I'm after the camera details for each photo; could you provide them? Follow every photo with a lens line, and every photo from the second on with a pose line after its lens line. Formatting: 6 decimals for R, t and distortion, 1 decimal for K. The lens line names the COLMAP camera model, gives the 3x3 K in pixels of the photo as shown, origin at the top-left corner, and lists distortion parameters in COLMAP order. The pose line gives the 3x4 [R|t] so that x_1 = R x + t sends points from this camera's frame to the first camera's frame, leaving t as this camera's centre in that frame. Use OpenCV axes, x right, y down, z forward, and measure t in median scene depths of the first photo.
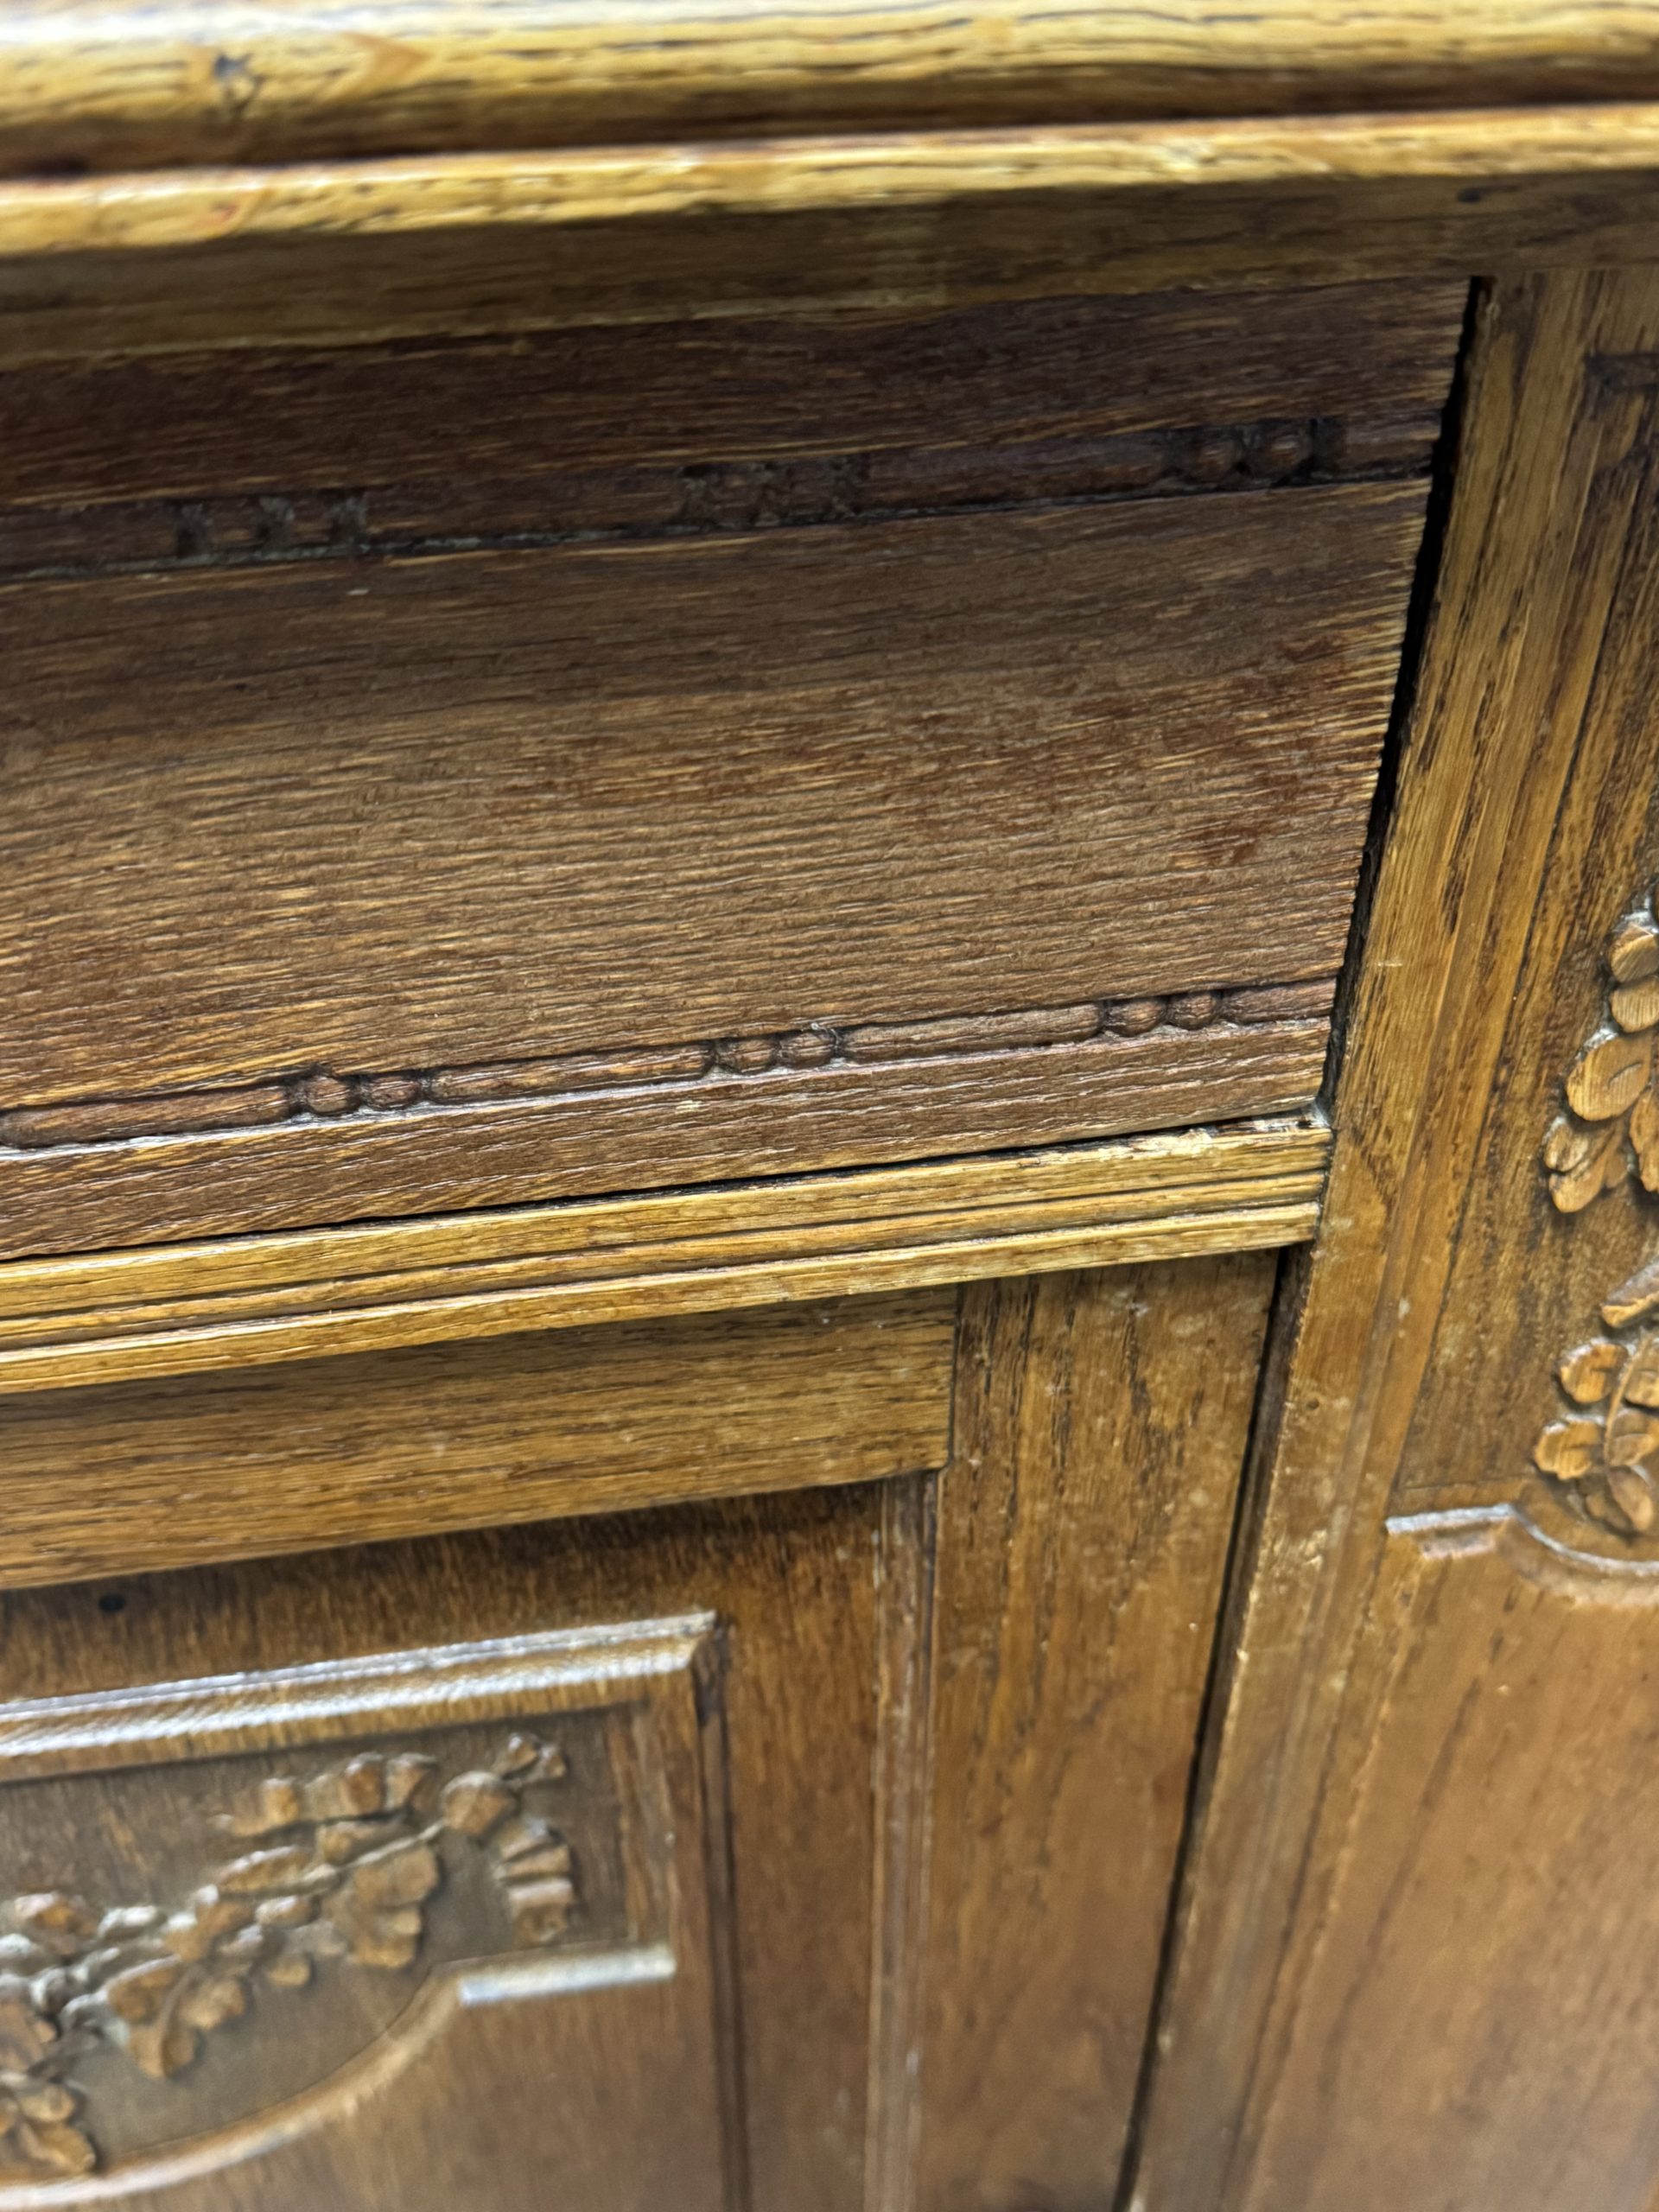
lens RADIAL K [[2201.8, 0, 829.5], [0, 2201.8, 1106.0], [0, 0, 1]] dist [0.182371, -0.450386]
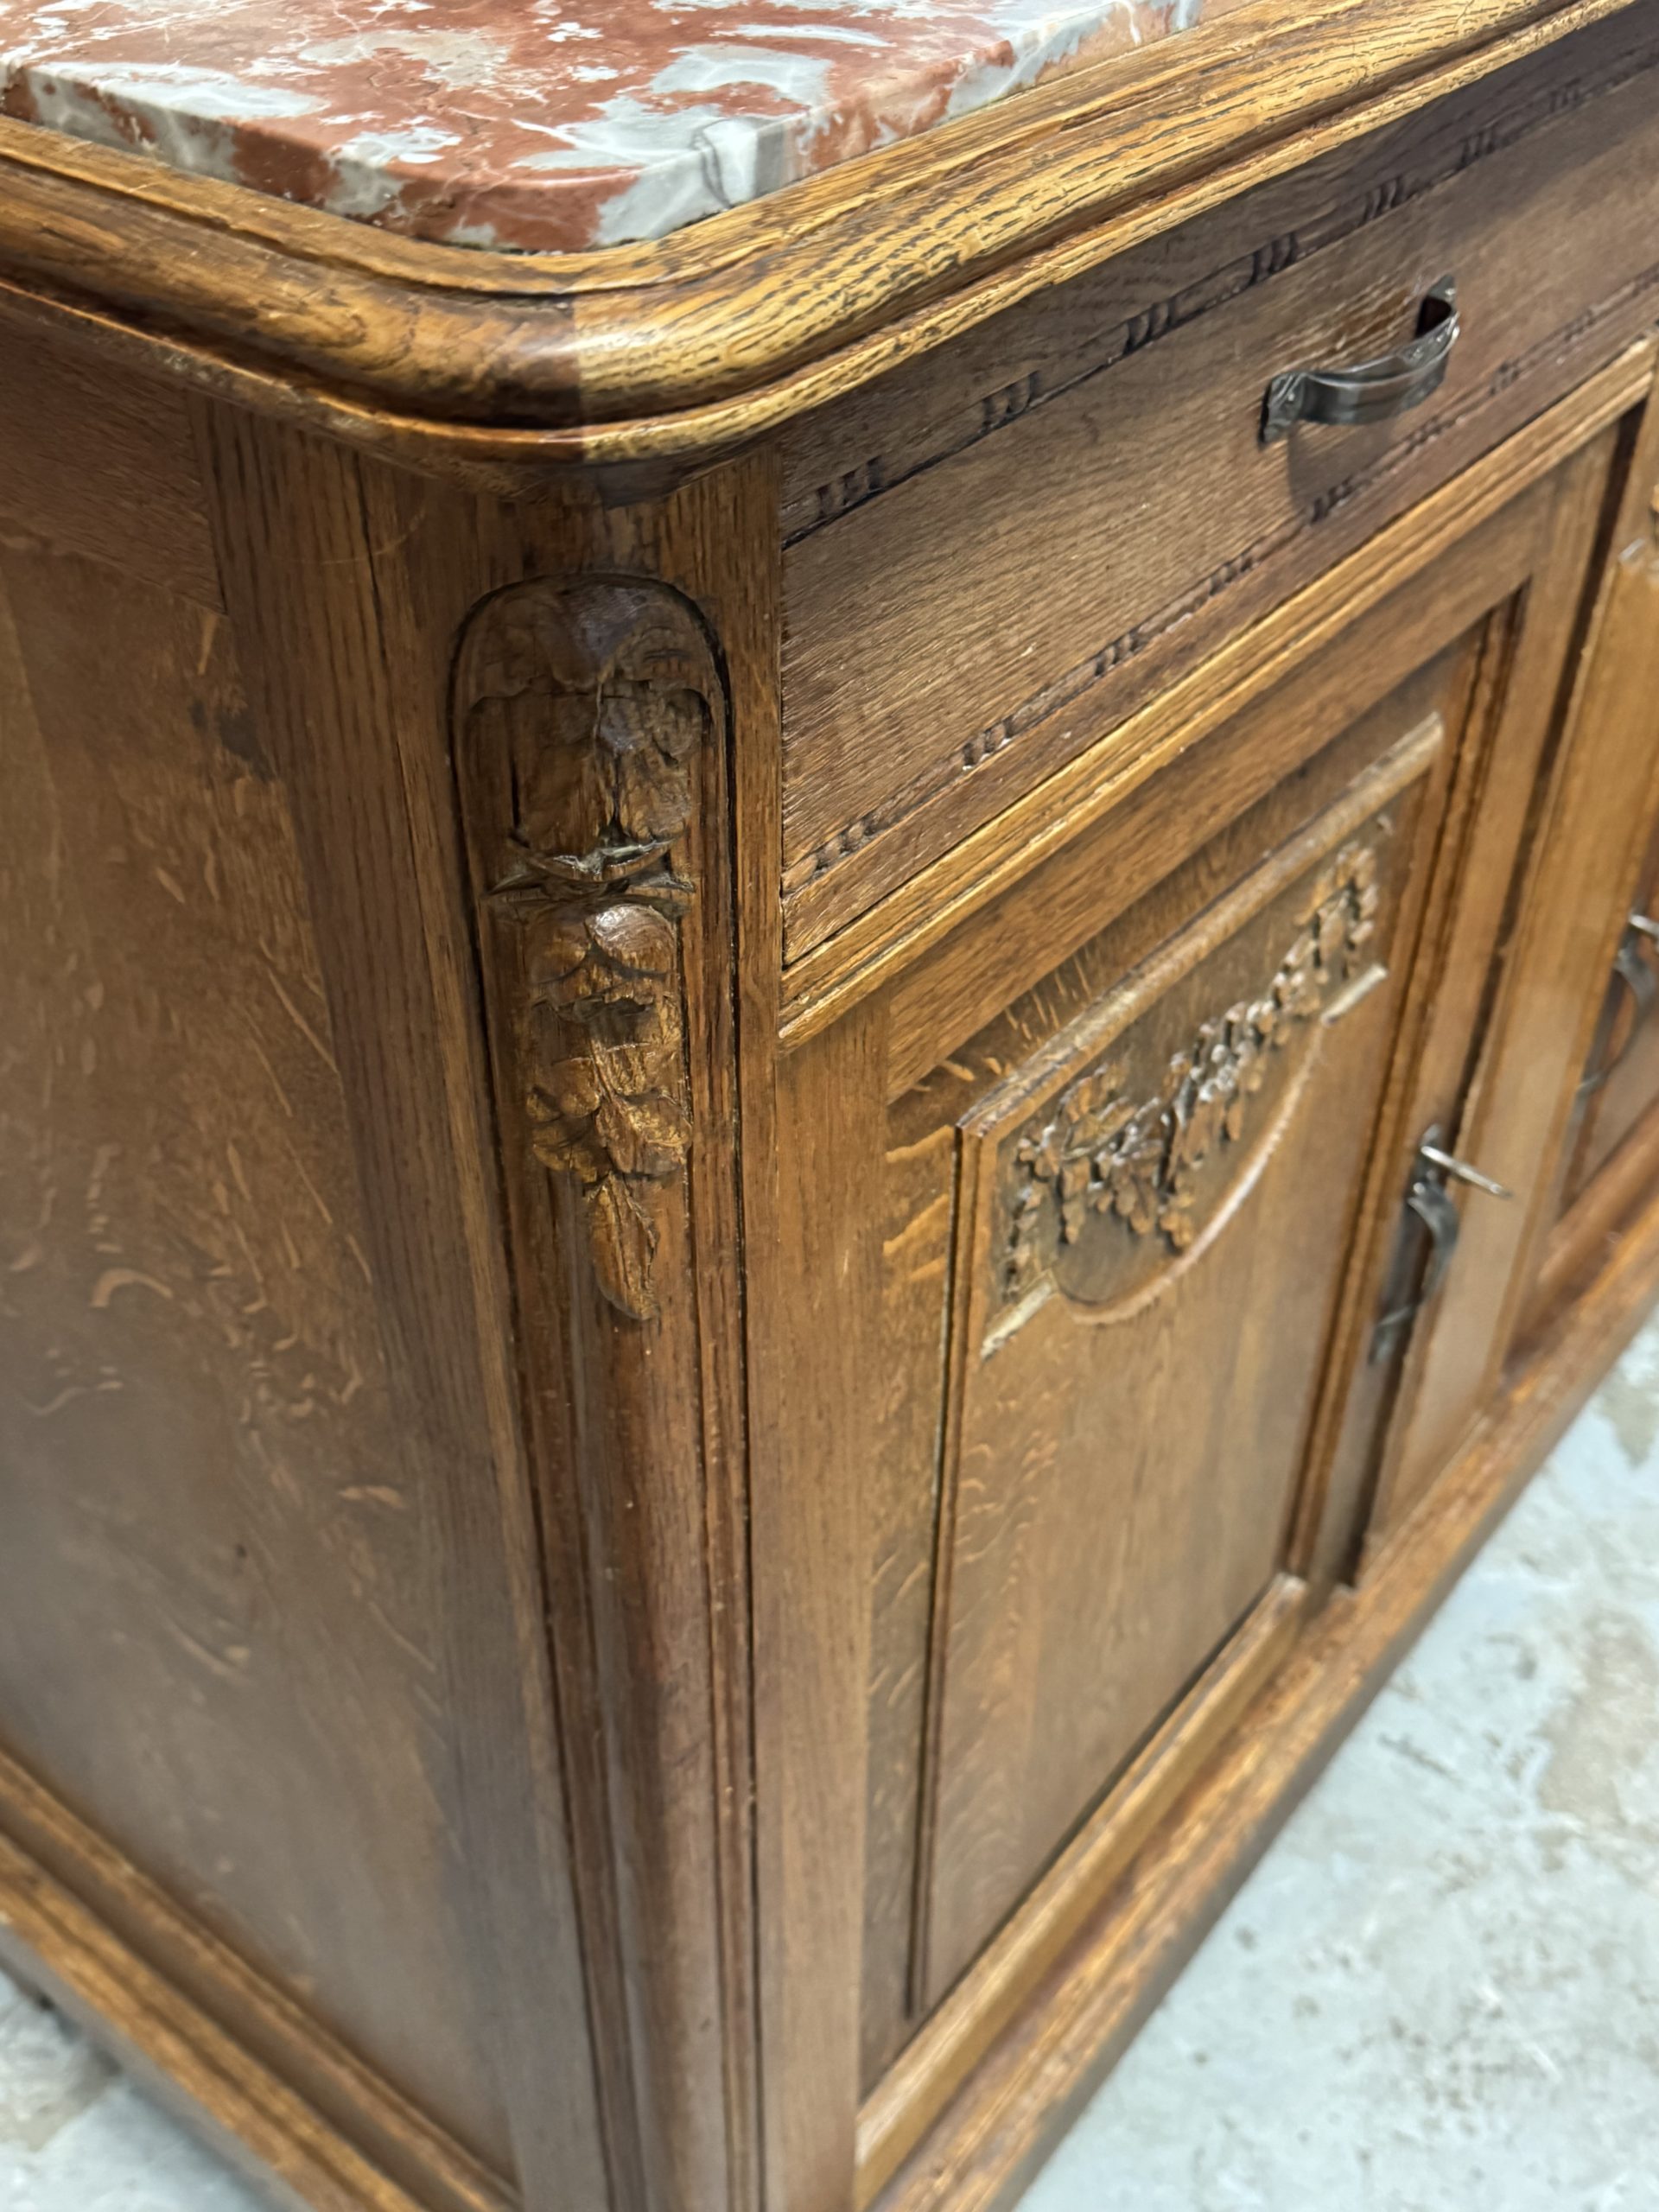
lens RADIAL K [[2201.8, 0, 829.5], [0, 2201.8, 1106.0], [0, 0, 1]] dist [0.182371, -0.450386]
pose [[0.734541, -0.426874, 0.527473, -1.694318], [0.427533, 0.894782, 0.128763, 0.052594], [-0.526939, 0.130930, 0.839757, -0.362383]]
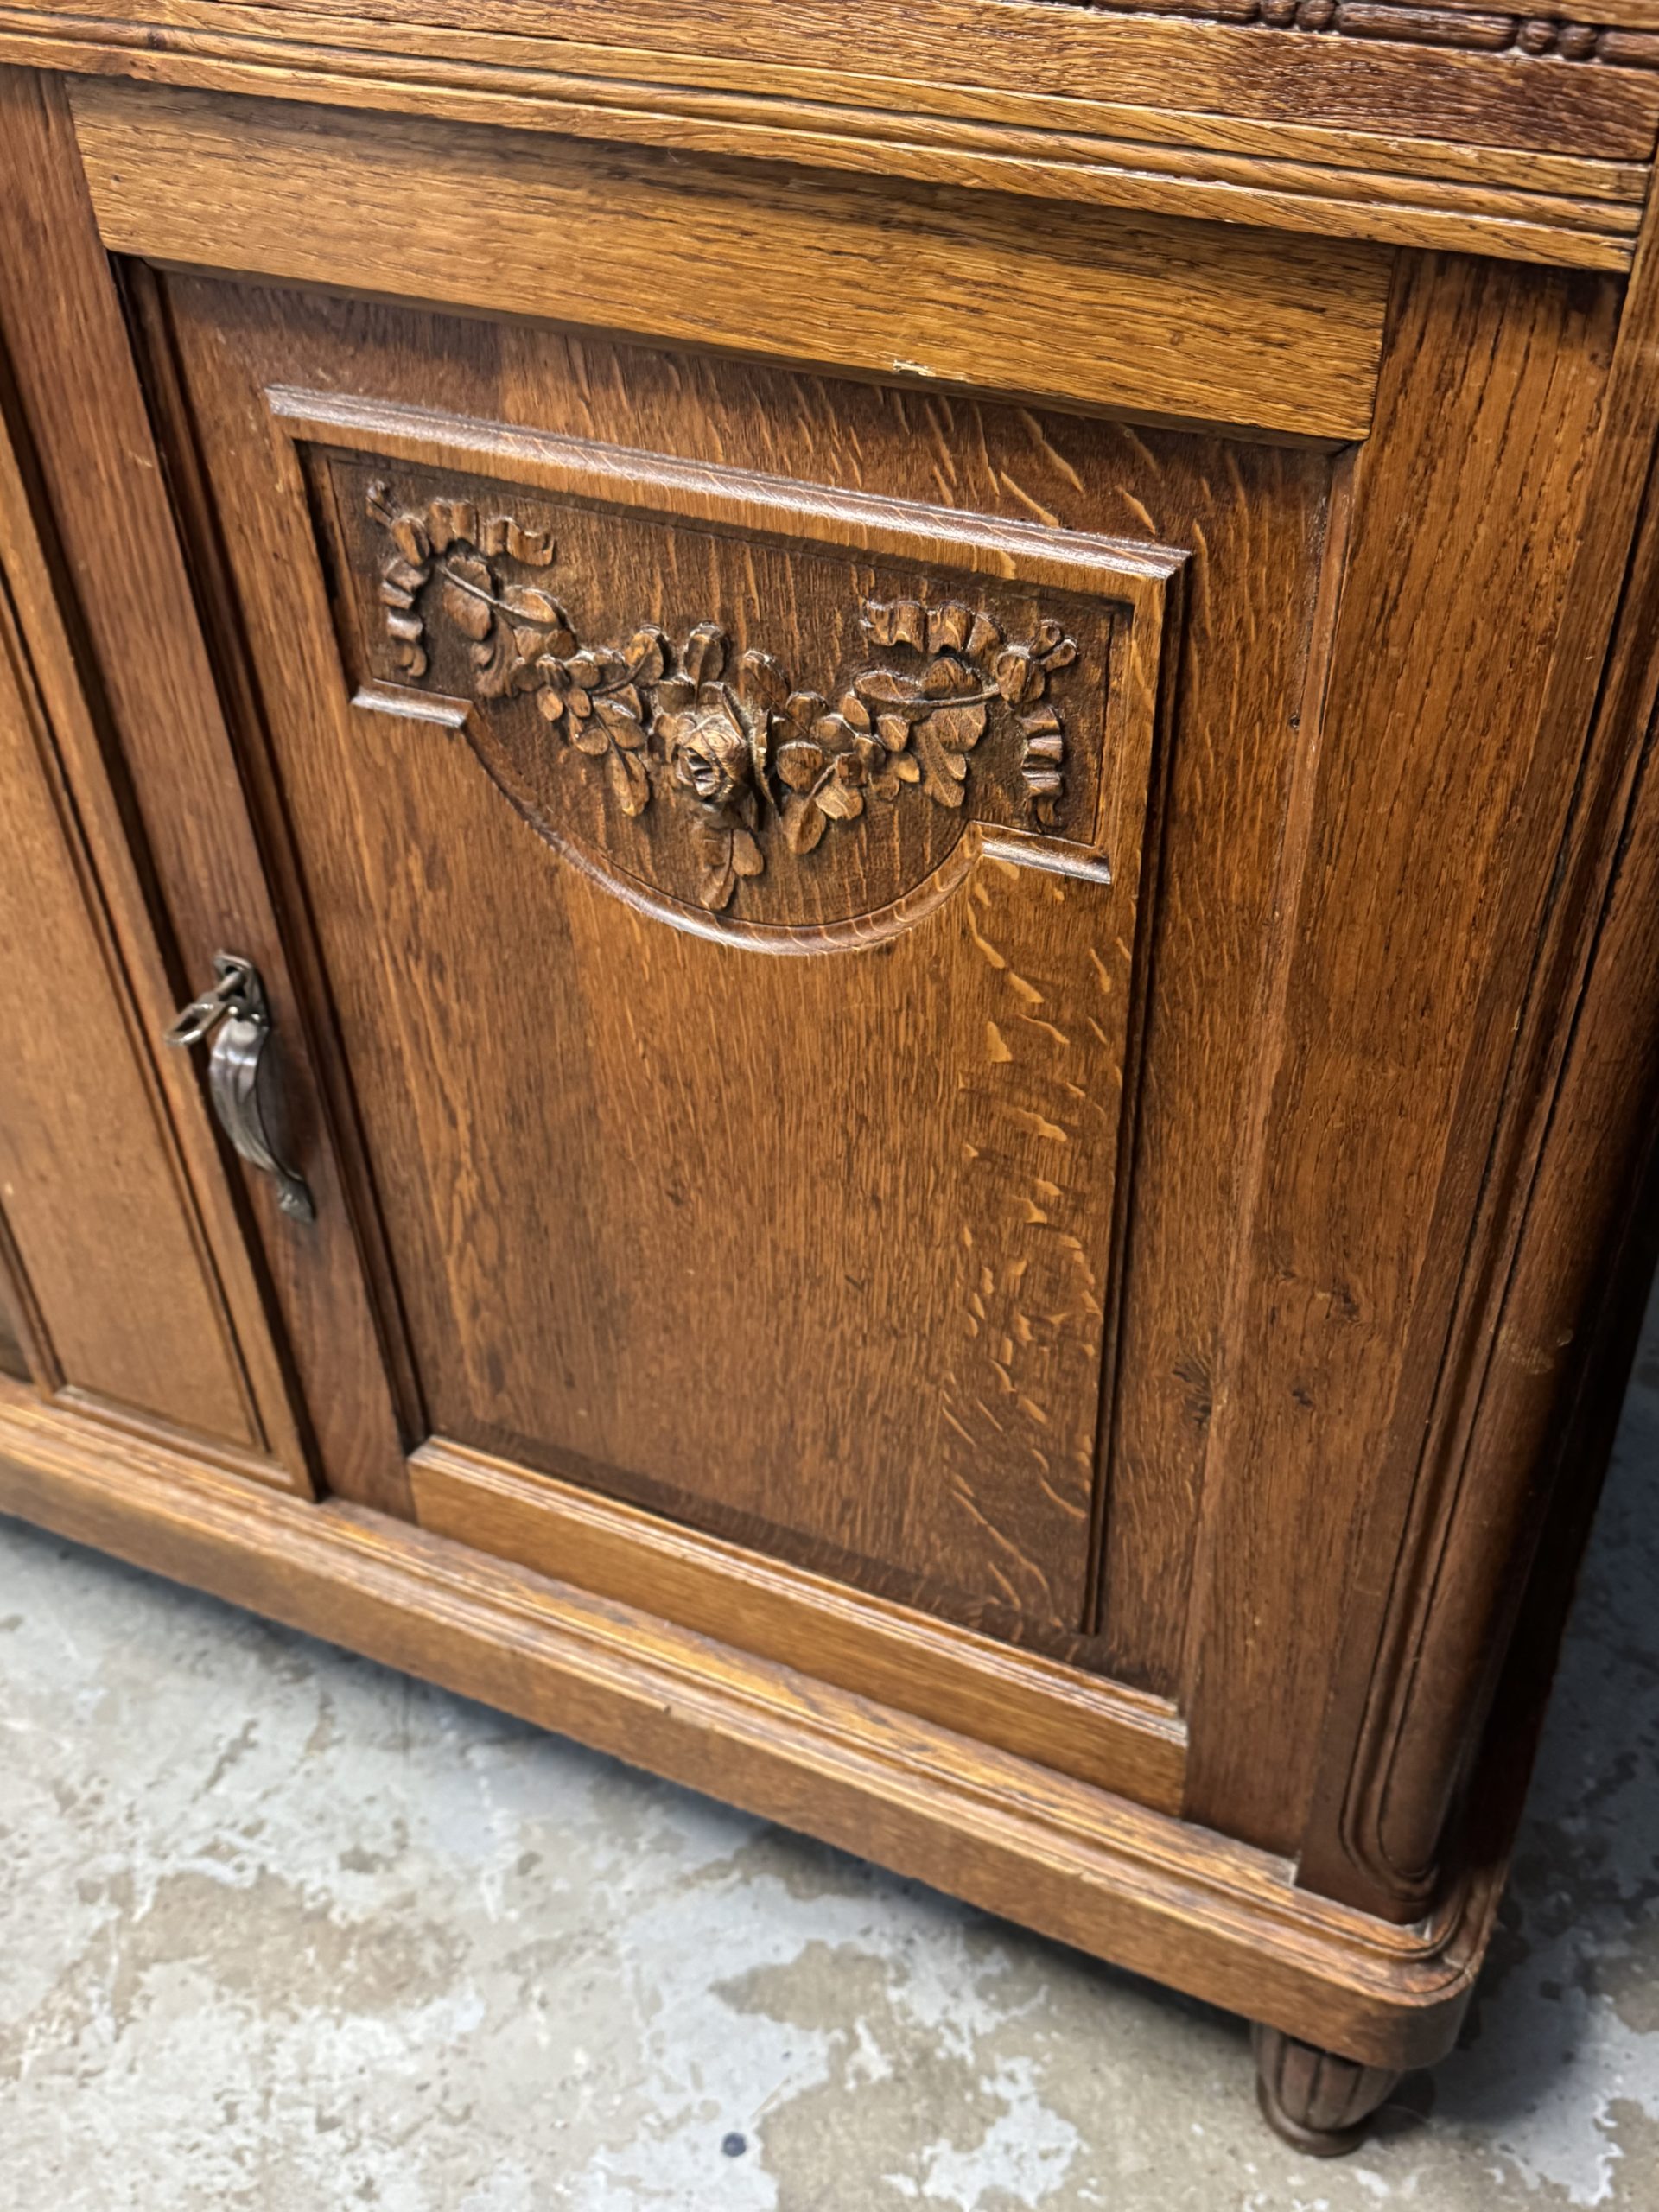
lens RADIAL K [[2213.2, 0, 822.2], [0, 2213.2, 1109.3], [0, 0, 1]] dist [0.116153, -0.257236]
pose [[0.829658, 0.351520, -0.433707, 2.163819], [-0.333135, 0.935128, 0.120653, 0.313267], [0.447983, 0.044383, 0.892940, -0.230523]]
